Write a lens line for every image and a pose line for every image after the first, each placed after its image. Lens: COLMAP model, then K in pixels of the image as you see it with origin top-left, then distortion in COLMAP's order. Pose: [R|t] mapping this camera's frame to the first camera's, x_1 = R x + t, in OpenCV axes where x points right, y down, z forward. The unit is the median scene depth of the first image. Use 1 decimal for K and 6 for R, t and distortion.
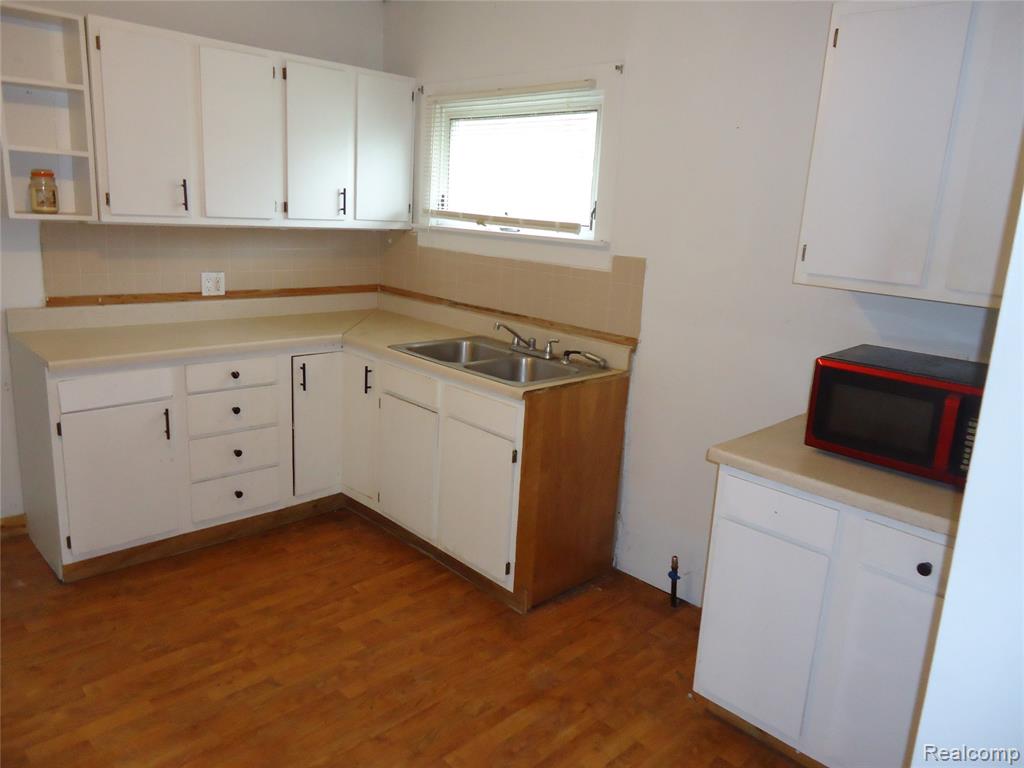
lens RADIAL K [[746.4, 0, 513.9], [0, 746.4, 381.9], [0, 0, 1]] dist [-0.007682, 0.001997]
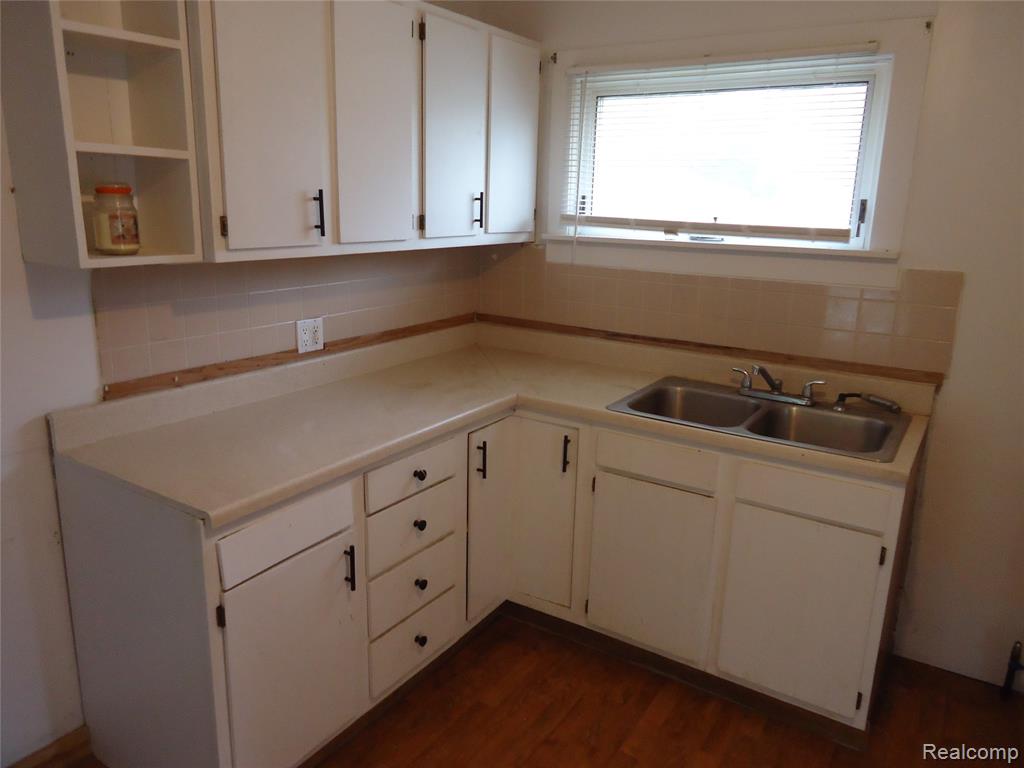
lens RADIAL K [[746.4, 0, 513.9], [0, 746.4, 381.9], [0, 0, 1]] dist [-0.007682, 0.001997]
pose [[0.973929, -0.088232, 0.208992, -0.394115], [0.084309, 0.996057, 0.027623, -0.097733], [-0.210605, -0.009283, 0.977527, 0.293198]]
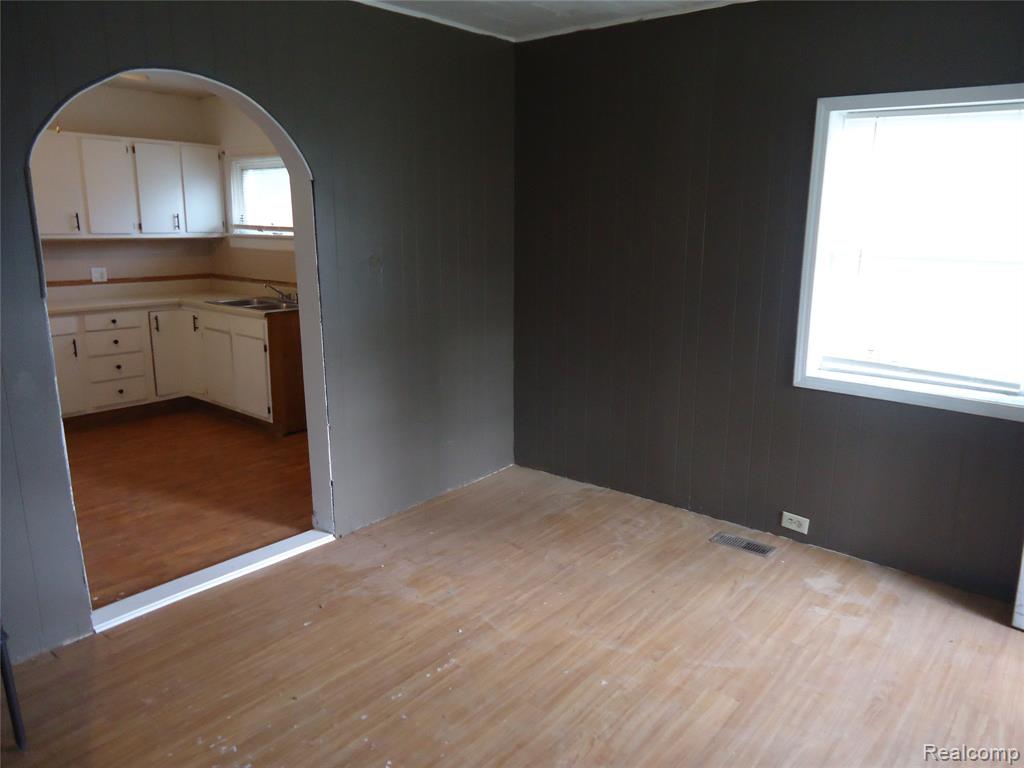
lens RADIAL K [[746.4, 0, 513.9], [0, 746.4, 381.9], [0, 0, 1]] dist [-0.007682, 0.001997]
pose [[0.992586, -0.068053, 0.100706, 0.354443], [0.069612, 0.997501, -0.012043, 0.204944], [-0.099634, 0.018964, 0.994843, -0.791490]]
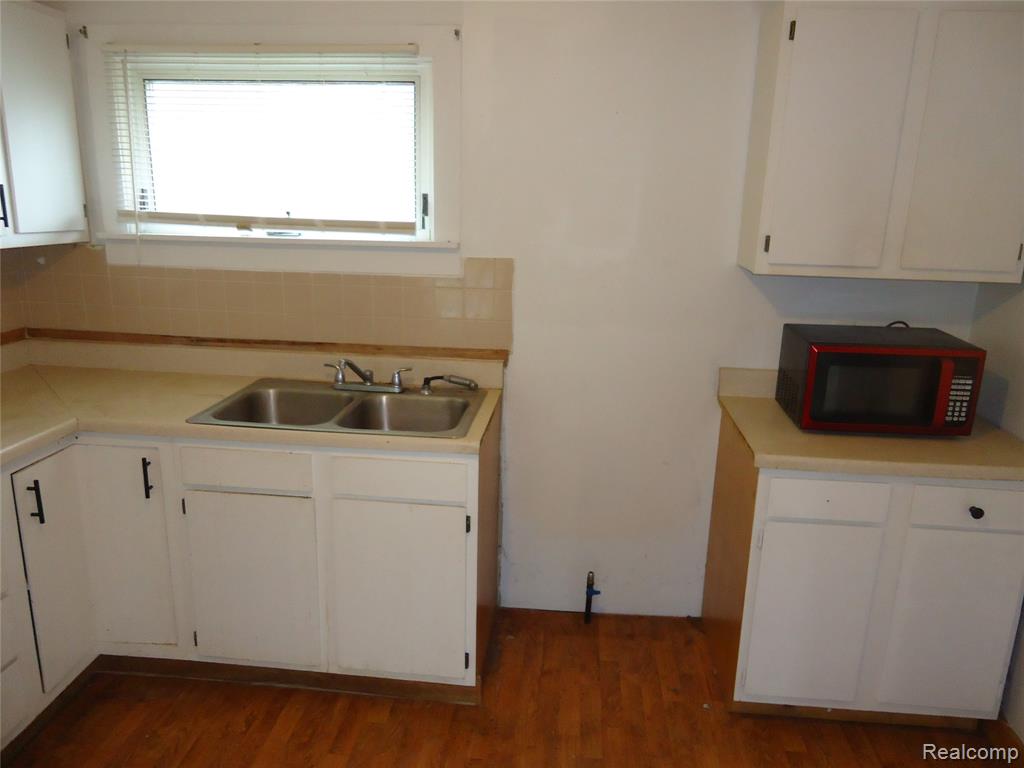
lens RADIAL K [[746.4, 0, 513.9], [0, 746.4, 381.9], [0, 0, 1]] dist [-0.007682, 0.001997]
pose [[0.755553, -0.192363, 0.626208, -0.347039], [0.170506, 0.980714, 0.095538, -0.093097], [-0.632509, 0.034588, 0.773780, 0.284291]]
